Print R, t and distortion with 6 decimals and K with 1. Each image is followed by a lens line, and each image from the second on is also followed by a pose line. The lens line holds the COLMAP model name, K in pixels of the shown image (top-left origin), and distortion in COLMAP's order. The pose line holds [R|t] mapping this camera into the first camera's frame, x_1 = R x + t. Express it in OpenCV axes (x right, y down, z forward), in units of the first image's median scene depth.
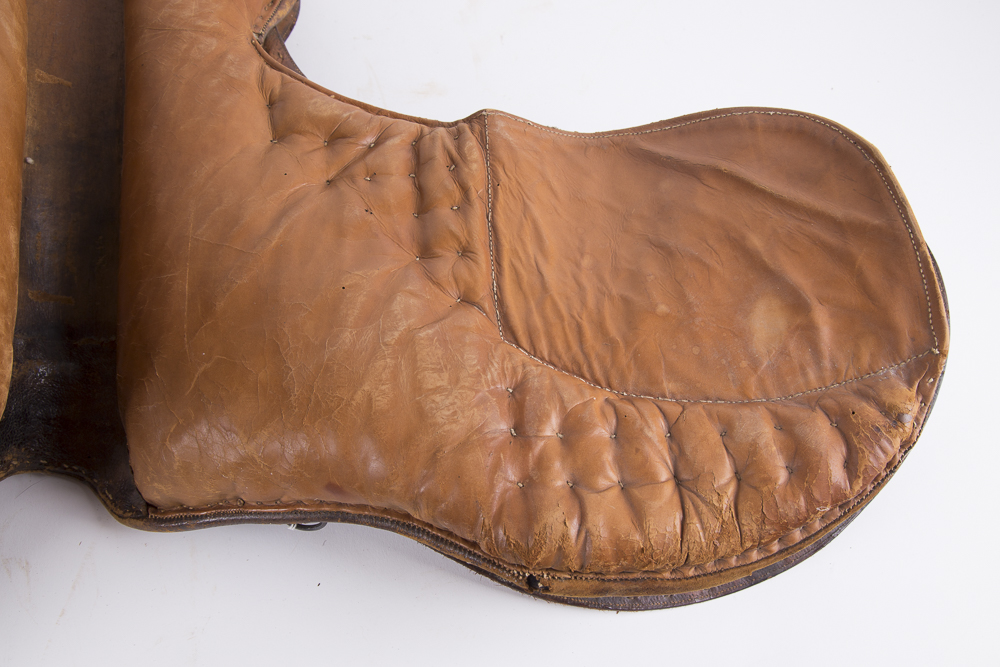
lens RADIAL K [[912.8, 0, 500.0], [0, 912.8, 333.5], [0, 0, 1]] dist [-0.002982, 0.002593]
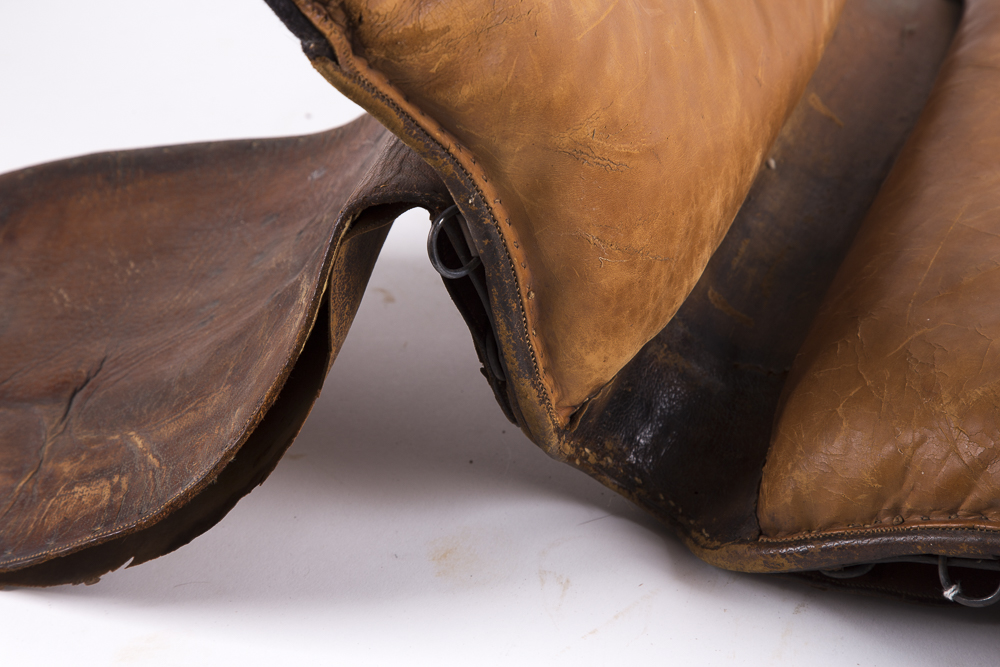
lens RADIAL K [[2492.8, 0, 500.0], [0, 2492.8, 333.5], [0, 0, 1]] dist [0.349267, 0.043438]
pose [[0.870444, 0.197275, -0.451009, 0.279578], [-0.413562, 0.790002, -0.452618, 0.990825], [0.267008, 0.580499, 0.769238, -0.629874]]
